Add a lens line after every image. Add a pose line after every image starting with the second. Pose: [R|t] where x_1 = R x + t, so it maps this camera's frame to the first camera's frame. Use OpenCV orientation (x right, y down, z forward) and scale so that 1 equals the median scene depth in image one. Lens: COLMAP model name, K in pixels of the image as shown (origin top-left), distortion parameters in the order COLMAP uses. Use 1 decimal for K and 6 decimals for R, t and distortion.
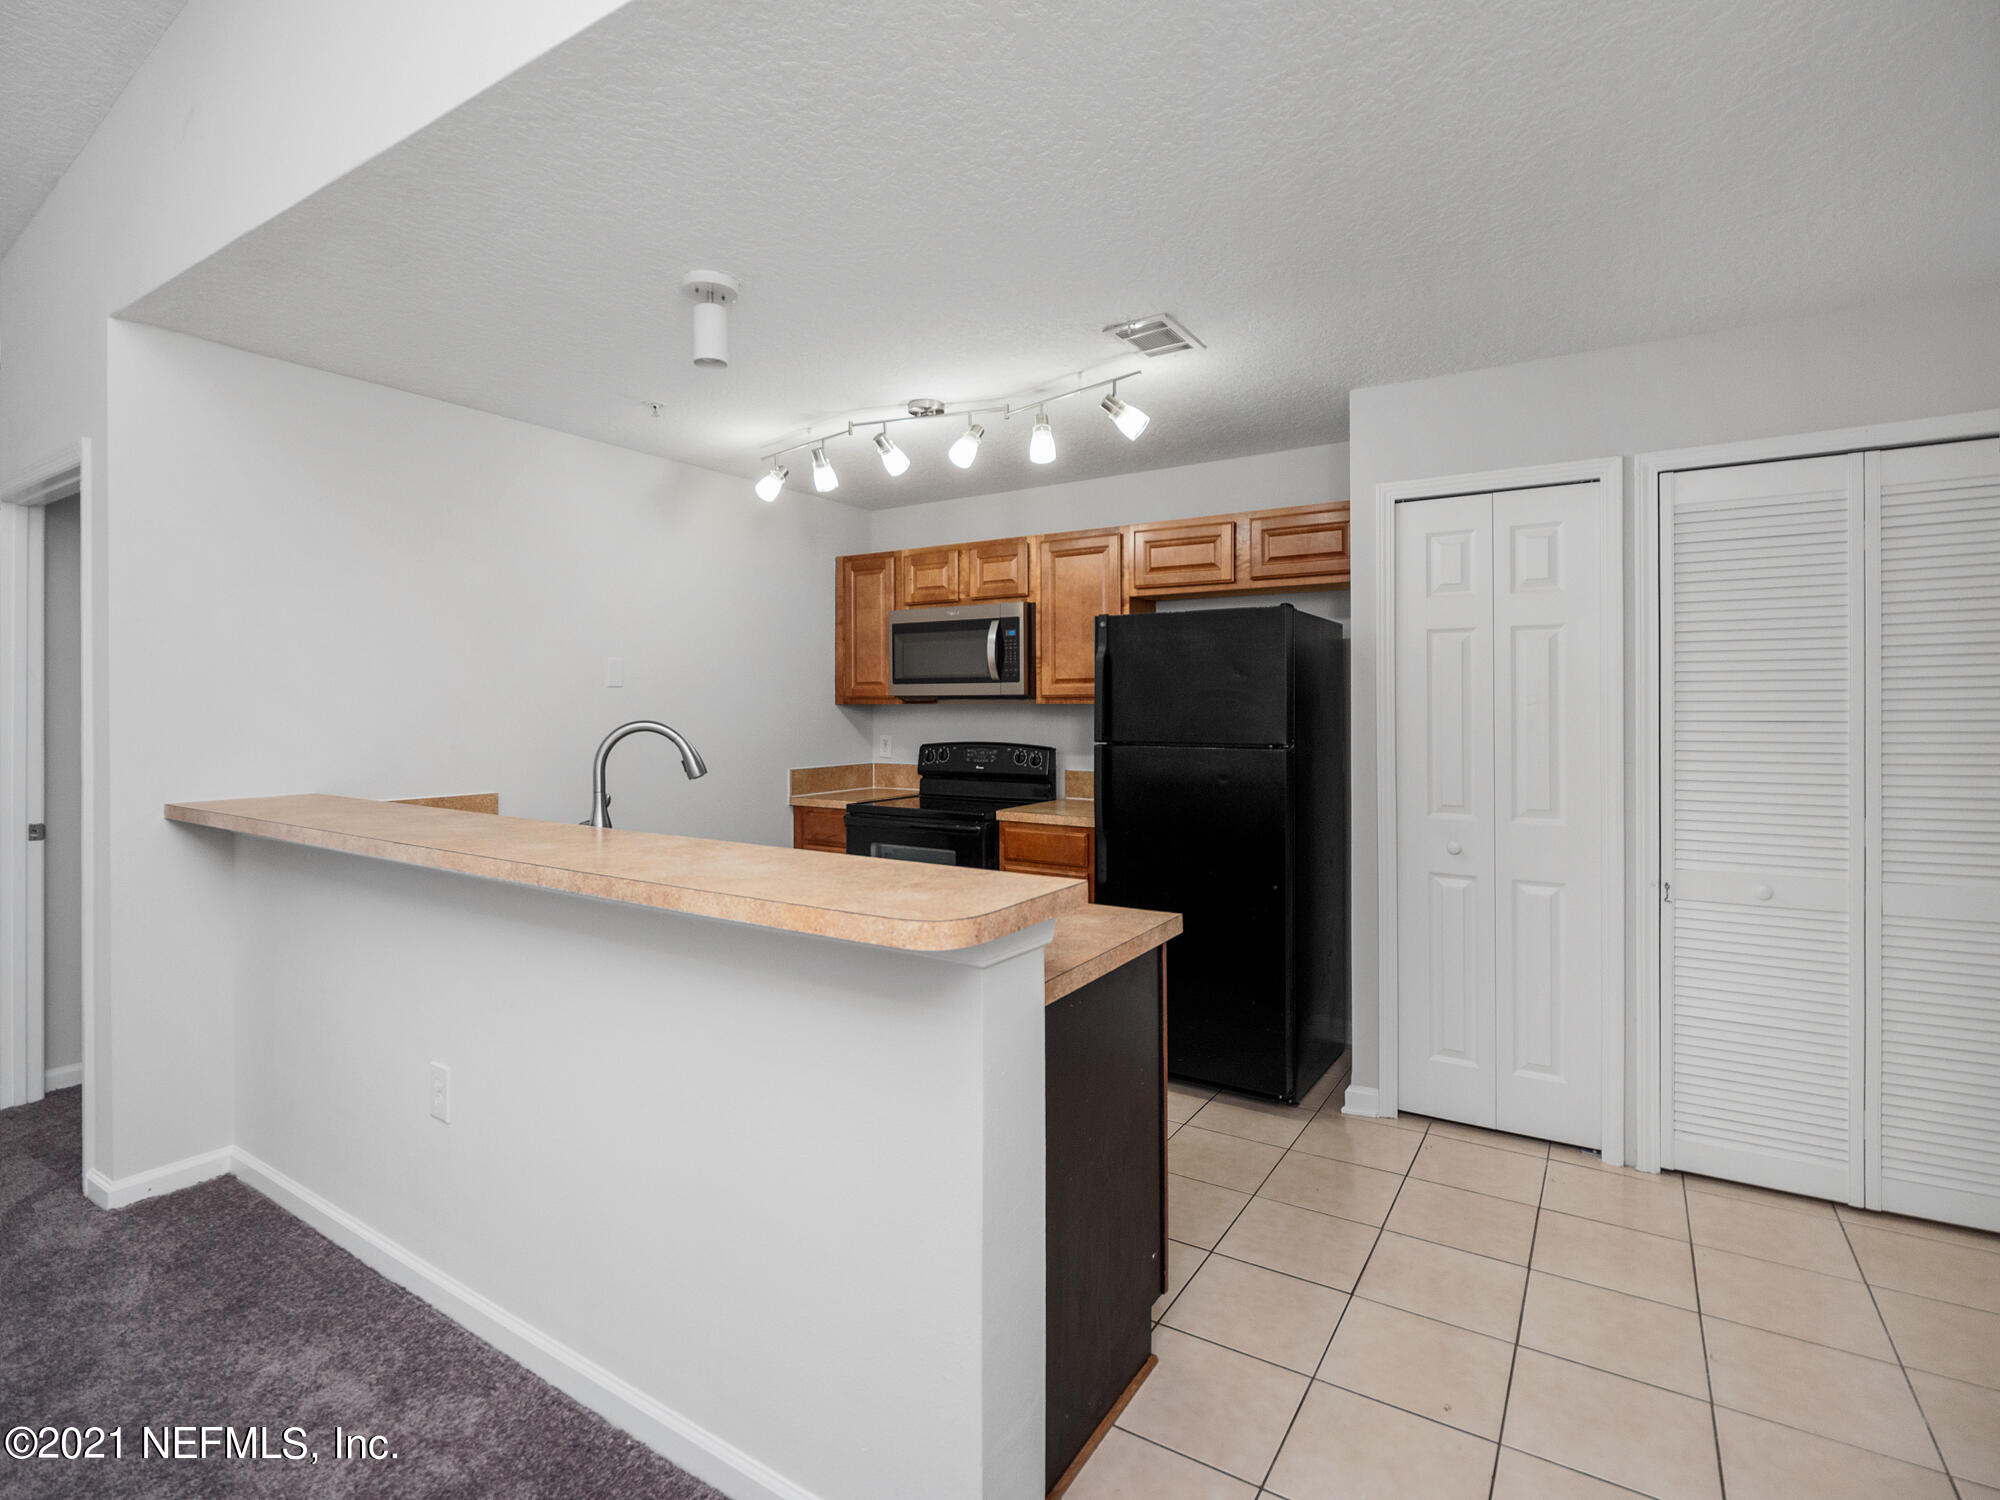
lens RADIAL K [[967.1, 0, 994.5], [0, 967.1, 695.8], [0, 0, 1]] dist [-0.002668, -0.000709]
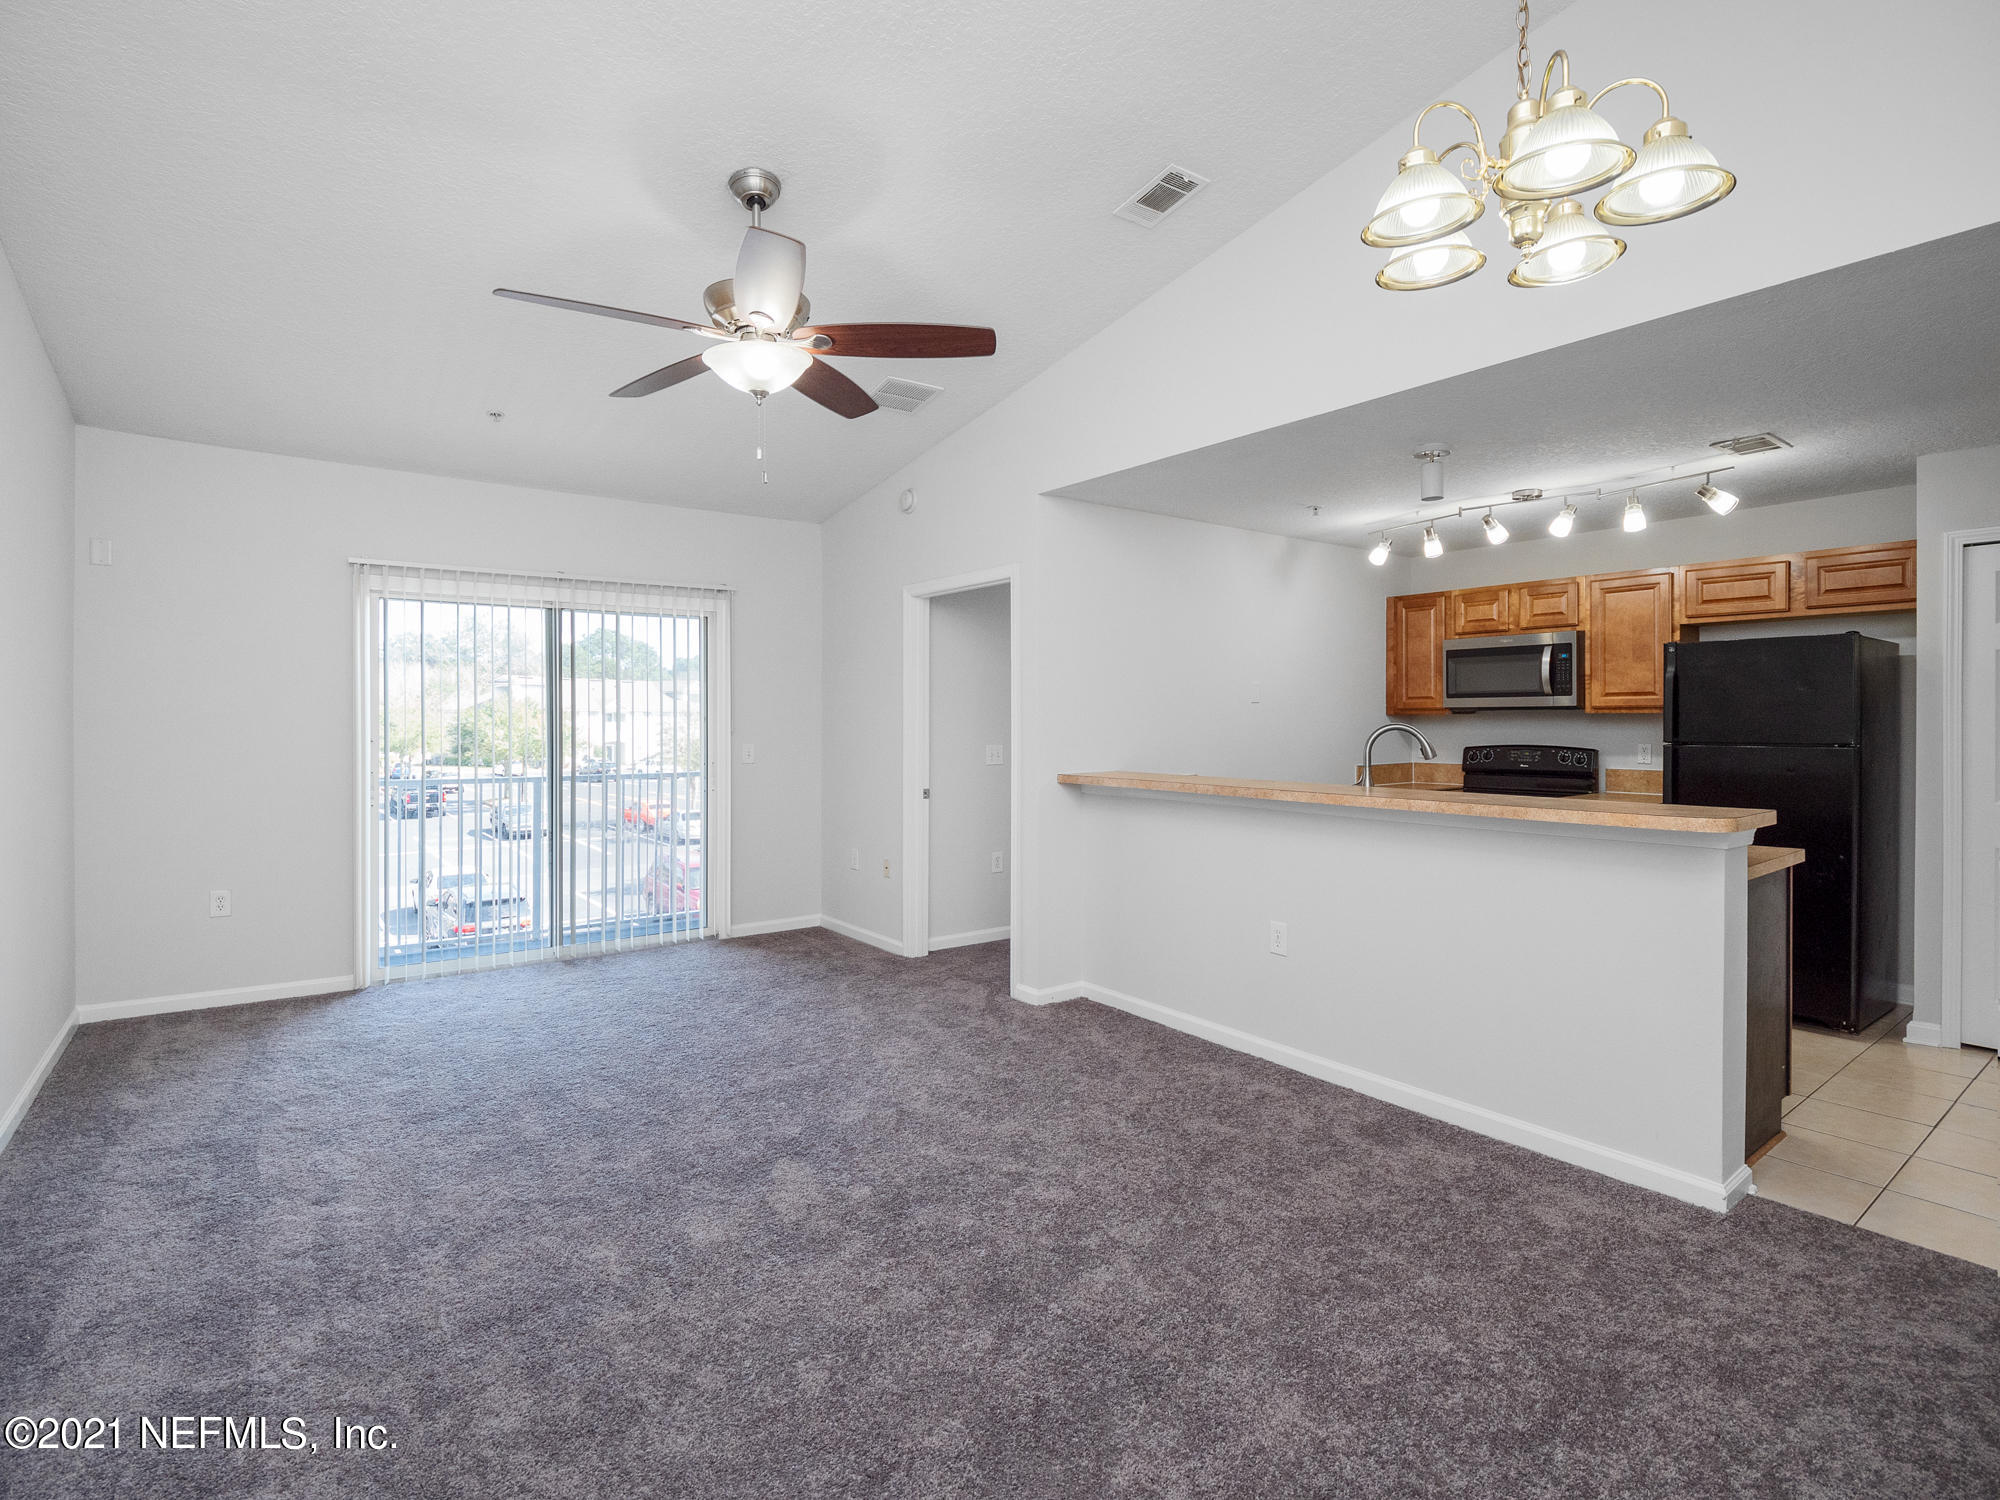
lens RADIAL K [[991.5, 0, 978.5], [0, 991.5, 718.7], [0, 0, 1]] dist [-0.025367, -0.000568]
pose [[0.934915, -0.004488, -0.354842, -0.238205], [0.007774, 0.999939, 0.007837, -0.000358], [0.354785, -0.010086, 0.934893, -0.442039]]
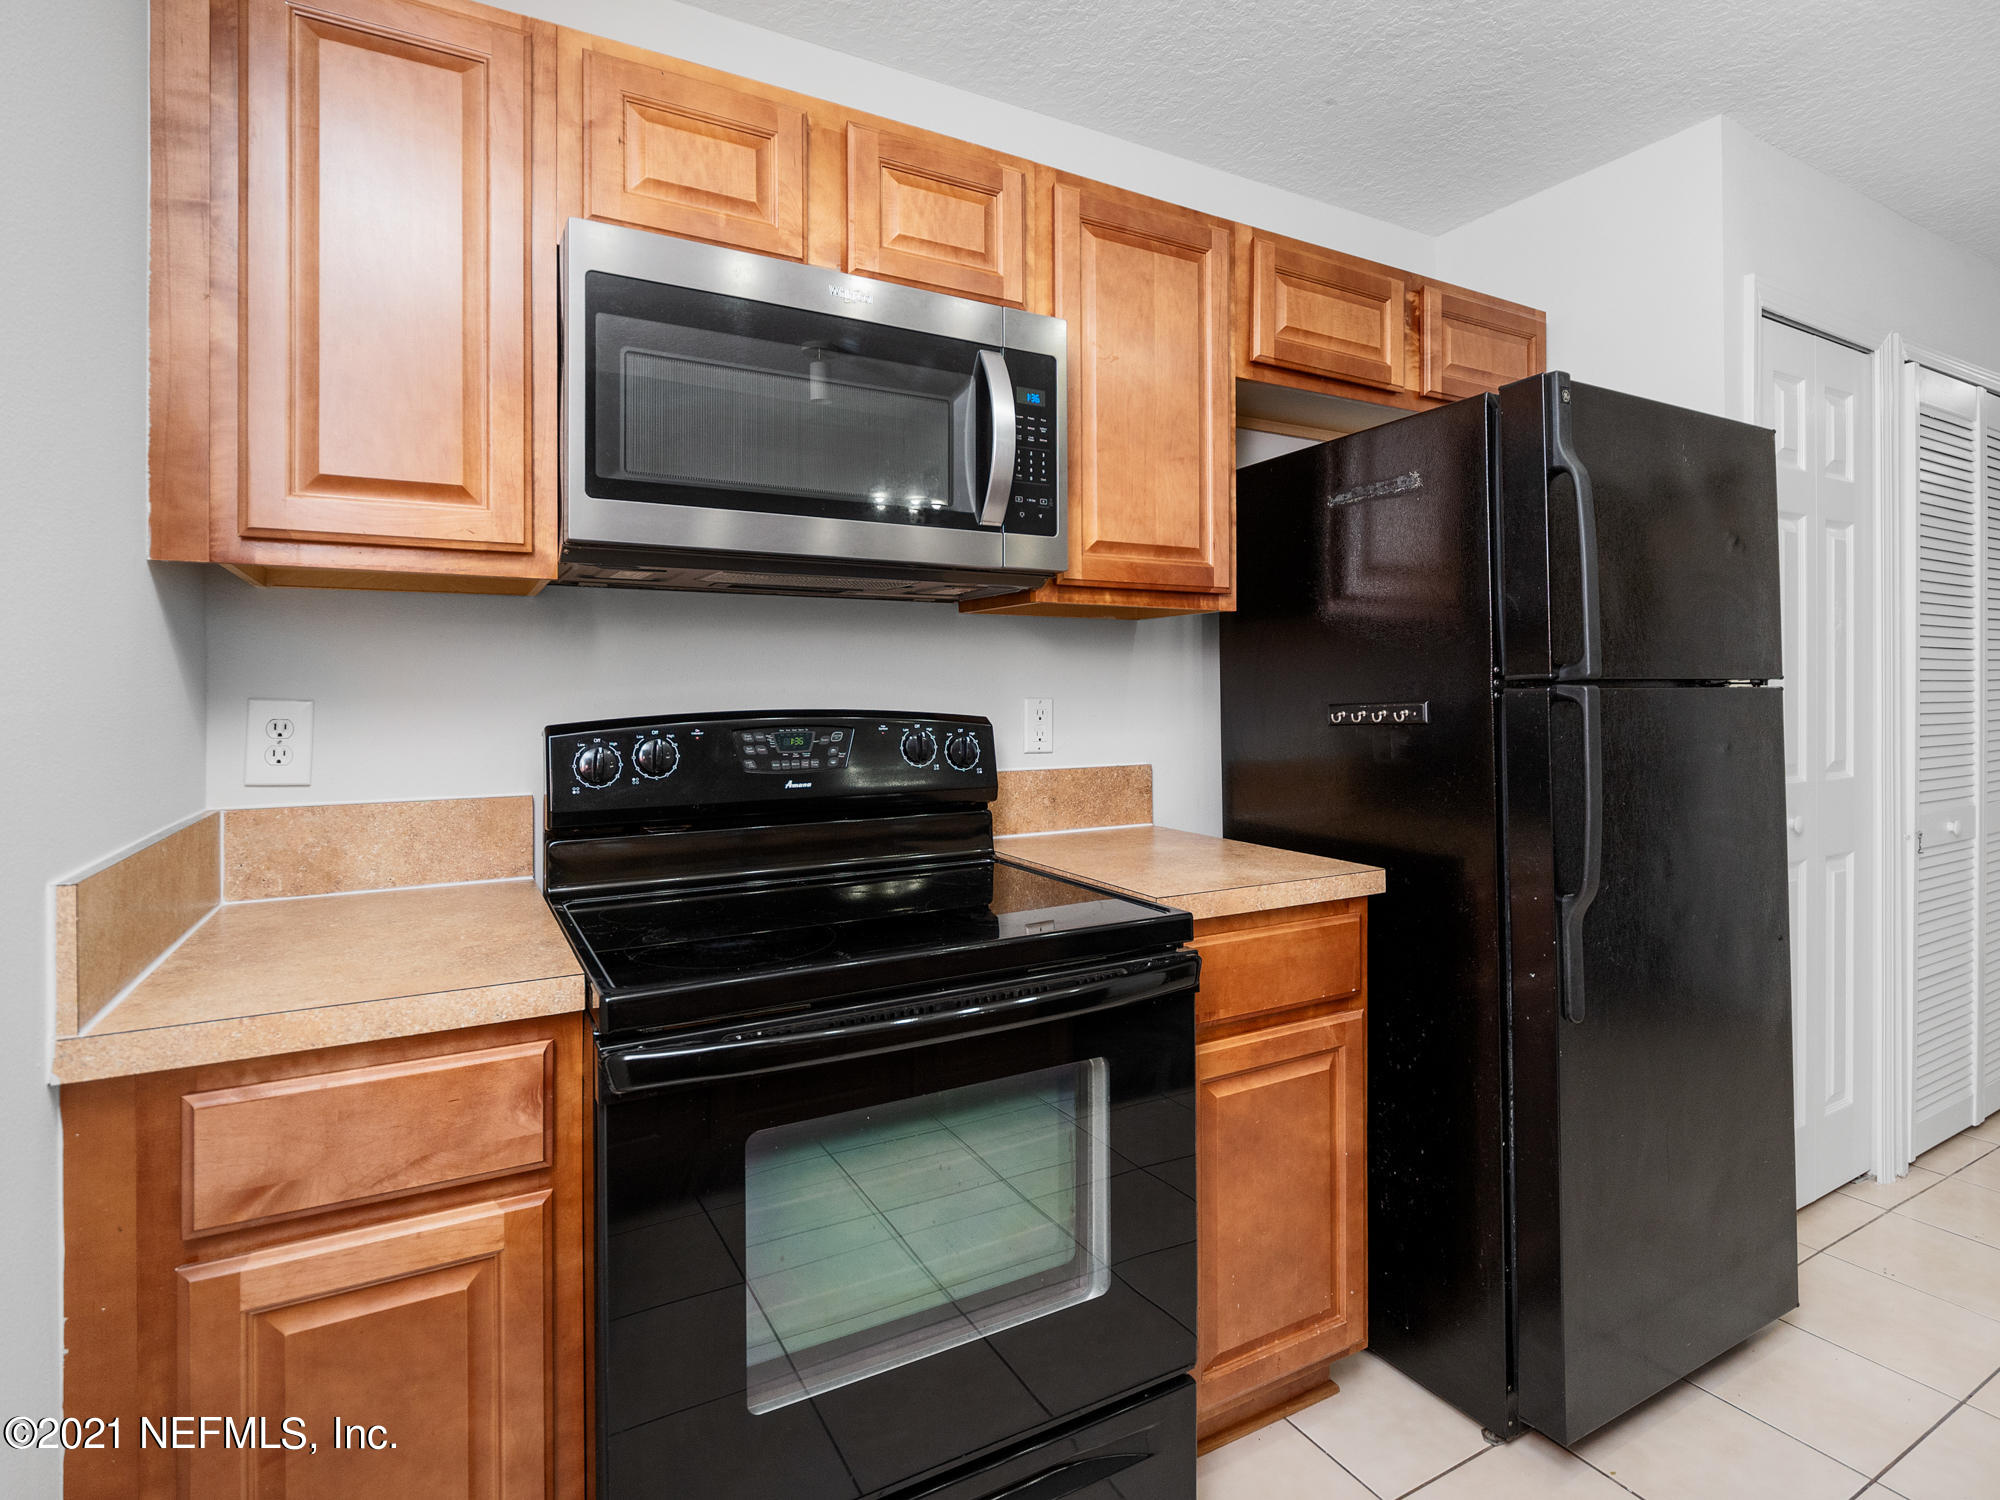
lens RADIAL K [[991.5, 0, 978.5], [0, 991.5, 718.7], [0, 0, 1]] dist [-0.025367, -0.000568]
pose [[0.480814, -0.020105, 0.876592, -0.315792], [-0.002834, 0.999696, 0.024483, 0.045649], [-0.876818, -0.014256, 0.480611, 0.849536]]
